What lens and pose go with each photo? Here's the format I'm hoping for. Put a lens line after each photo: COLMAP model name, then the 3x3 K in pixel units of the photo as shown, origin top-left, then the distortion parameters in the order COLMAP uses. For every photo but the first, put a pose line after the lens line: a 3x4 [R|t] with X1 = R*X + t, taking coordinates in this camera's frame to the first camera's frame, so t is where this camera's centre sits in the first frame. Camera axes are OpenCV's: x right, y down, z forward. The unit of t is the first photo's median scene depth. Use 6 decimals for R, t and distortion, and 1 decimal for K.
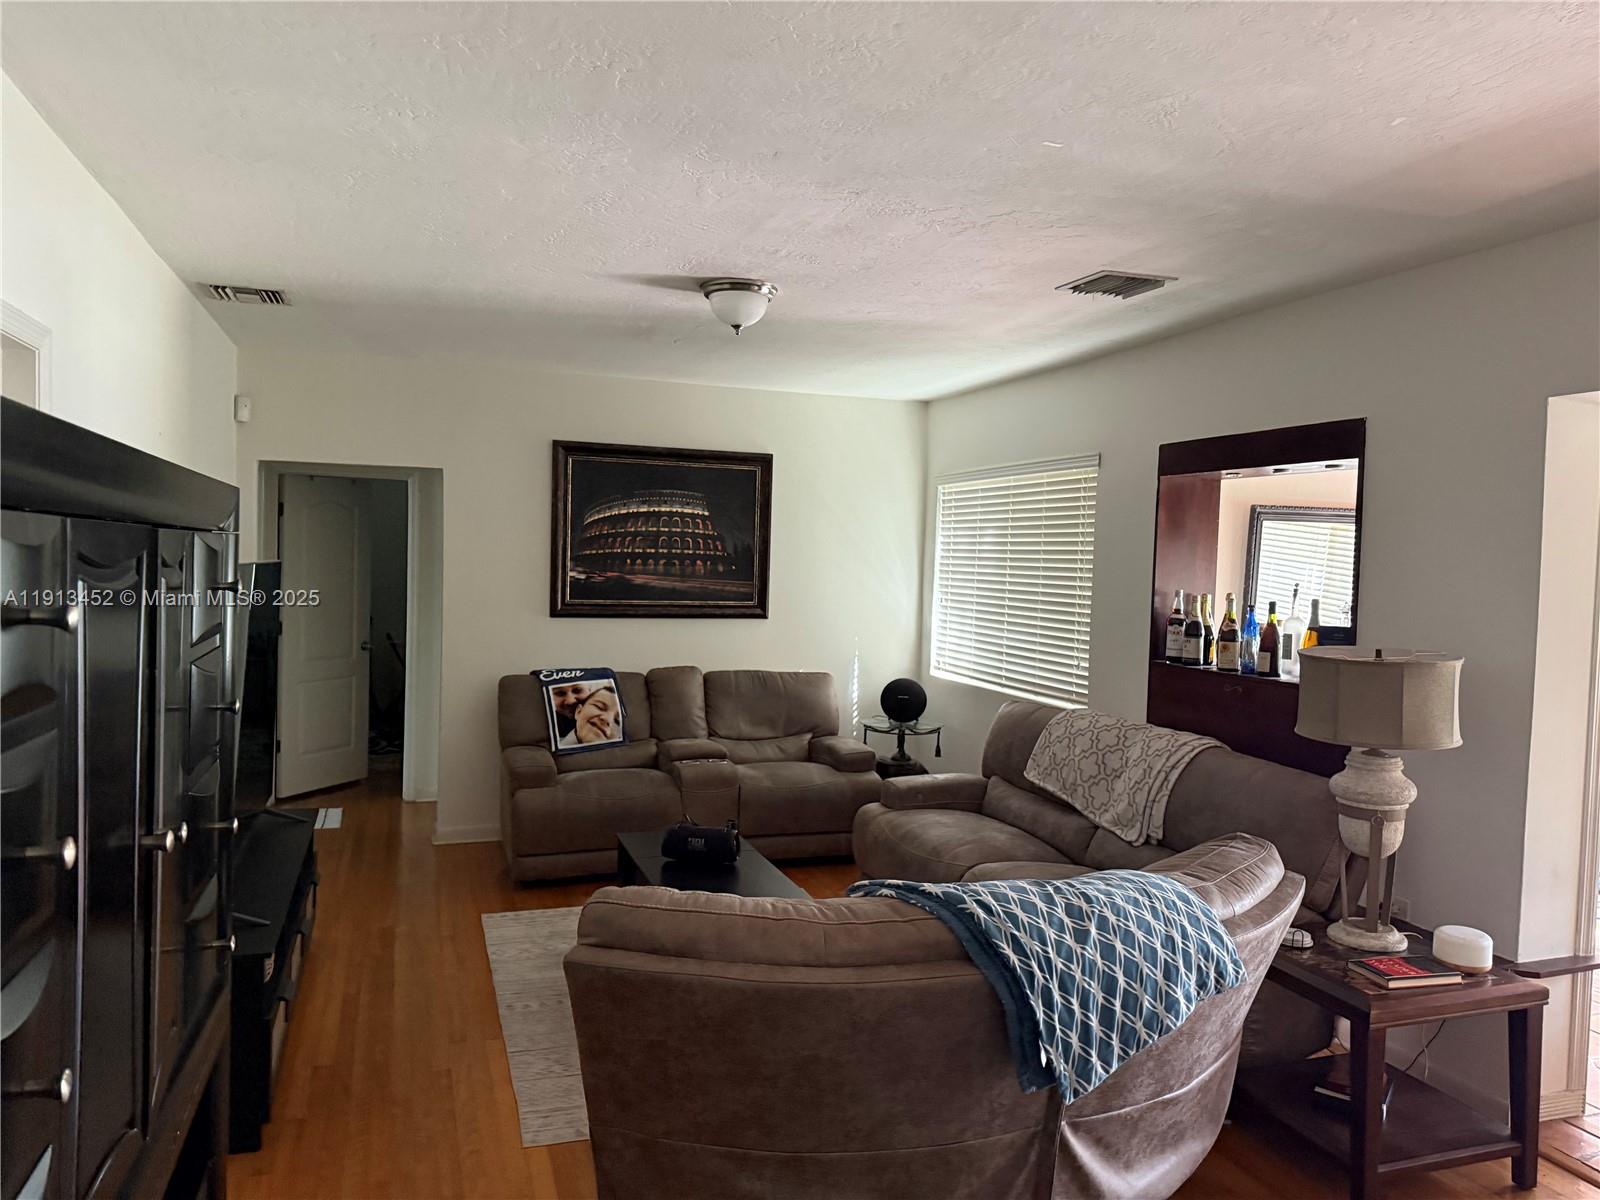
lens RADIAL K [[1124.7, 0, 795.4], [0, 1124.7, 597.0], [0, 0, 1]] dist [-0.005747, -0.003964]
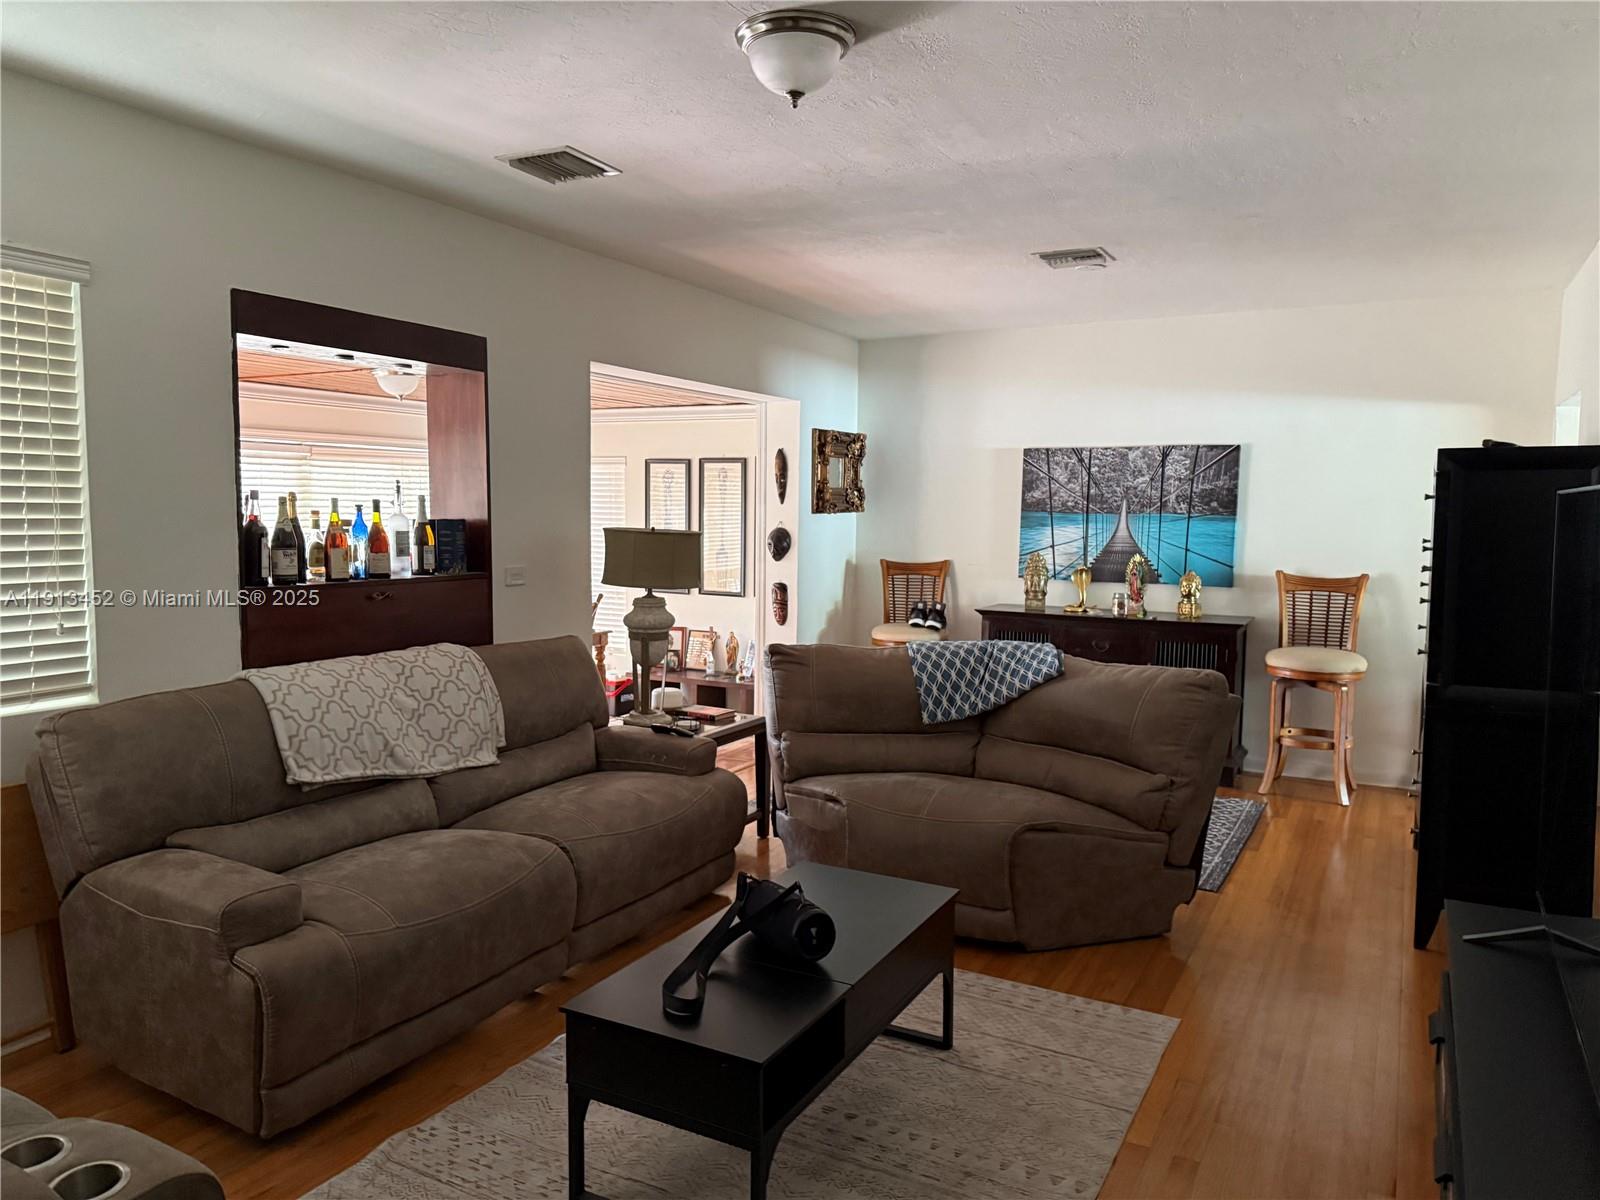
lens RADIAL K [[1124.7, 0, 795.9], [0, 1124.7, 596.8], [0, 0, 1]] dist [-0.005747, -0.003964]
pose [[-0.672562, -0.096162, 0.733767, -0.537457], [-0.003827, 0.991960, 0.126491, -0.036973], [-0.740031, 0.082265, -0.667522, 1.414165]]
